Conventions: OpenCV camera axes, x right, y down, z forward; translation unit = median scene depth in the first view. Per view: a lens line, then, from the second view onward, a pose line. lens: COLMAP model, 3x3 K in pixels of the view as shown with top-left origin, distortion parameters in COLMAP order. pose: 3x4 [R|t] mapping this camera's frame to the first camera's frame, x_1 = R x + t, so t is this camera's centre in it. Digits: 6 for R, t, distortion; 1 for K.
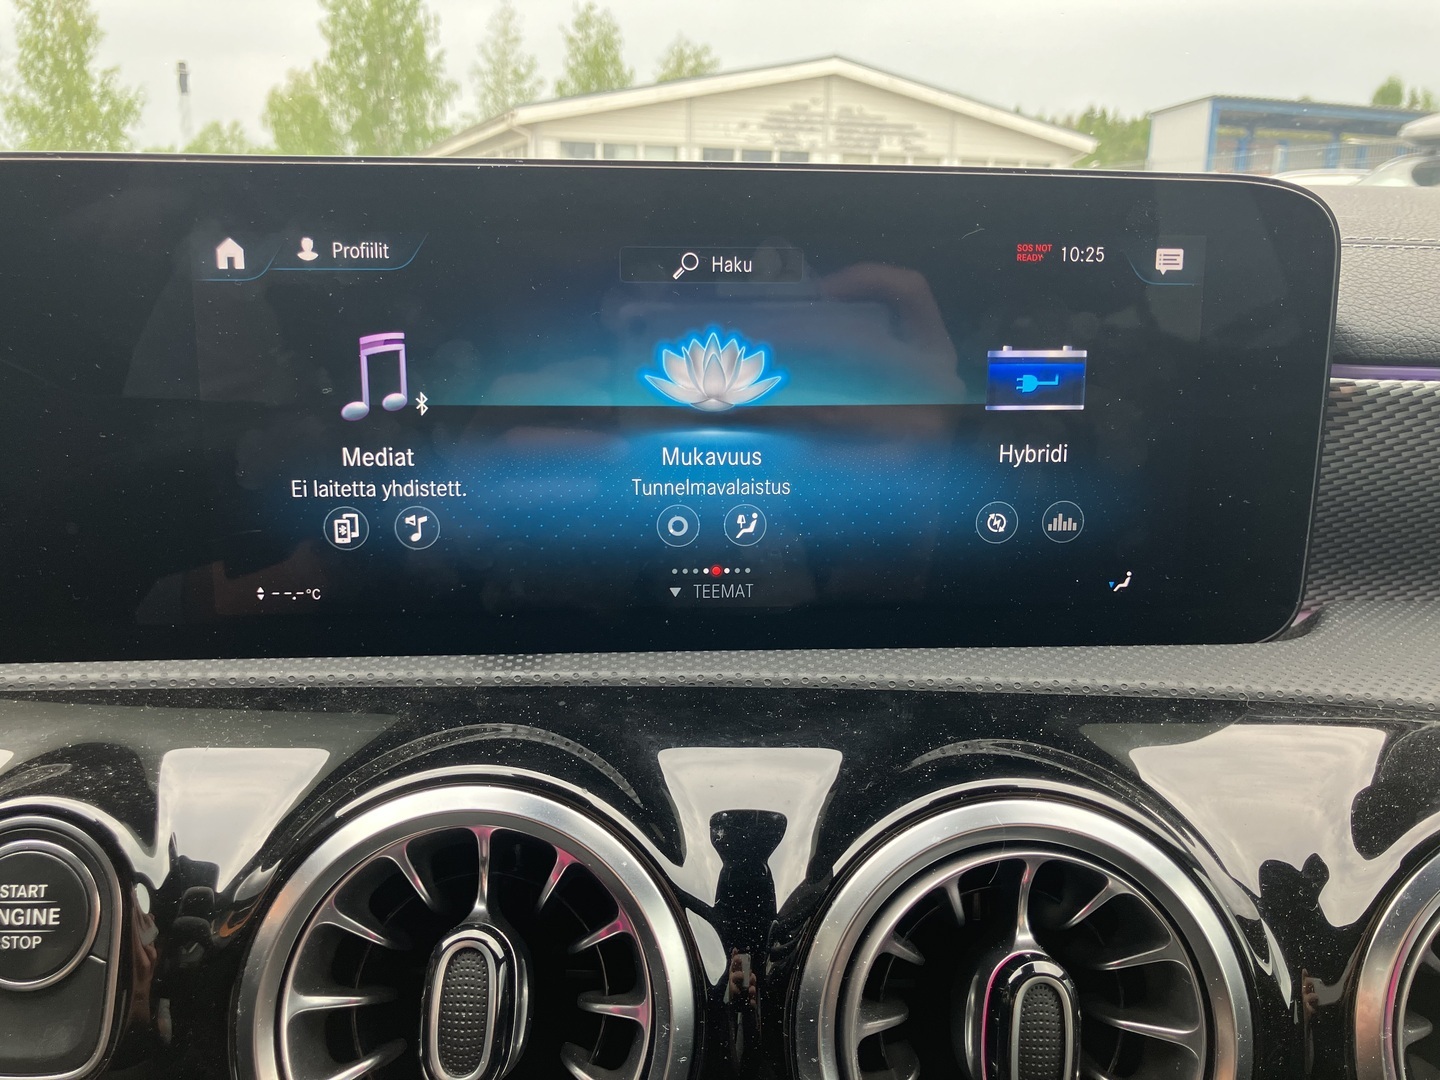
lens RADIAL K [[1168.6, 0, 720.0], [0, 1168.6, 540.0], [0, 0, 1]] dist [-0.073352, -0.000475]
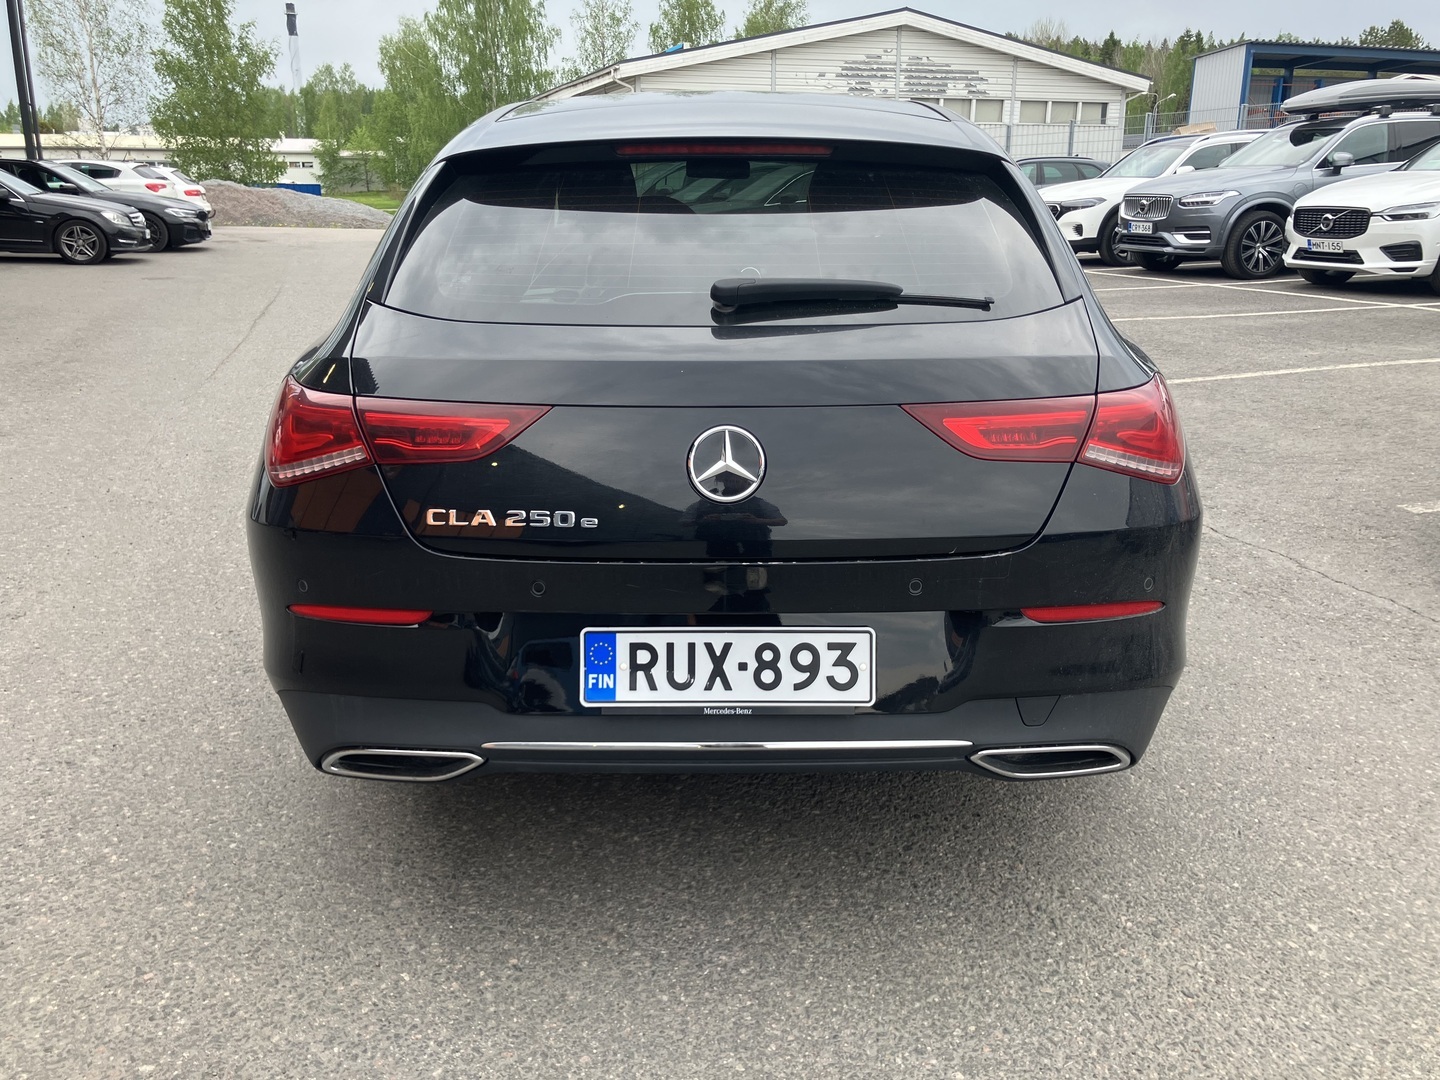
lens RADIAL K [[1161.0, 0, 720.0], [0, 1161.0, 540.0], [0, 0, 1]] dist [0.001216, -0.080180]
pose [[0.997012, 0.009091, -0.076716, 0.012346], [-0.004823, 0.998440, 0.055632, 0.026854], [0.077102, -0.055096, 0.995500, -0.140311]]
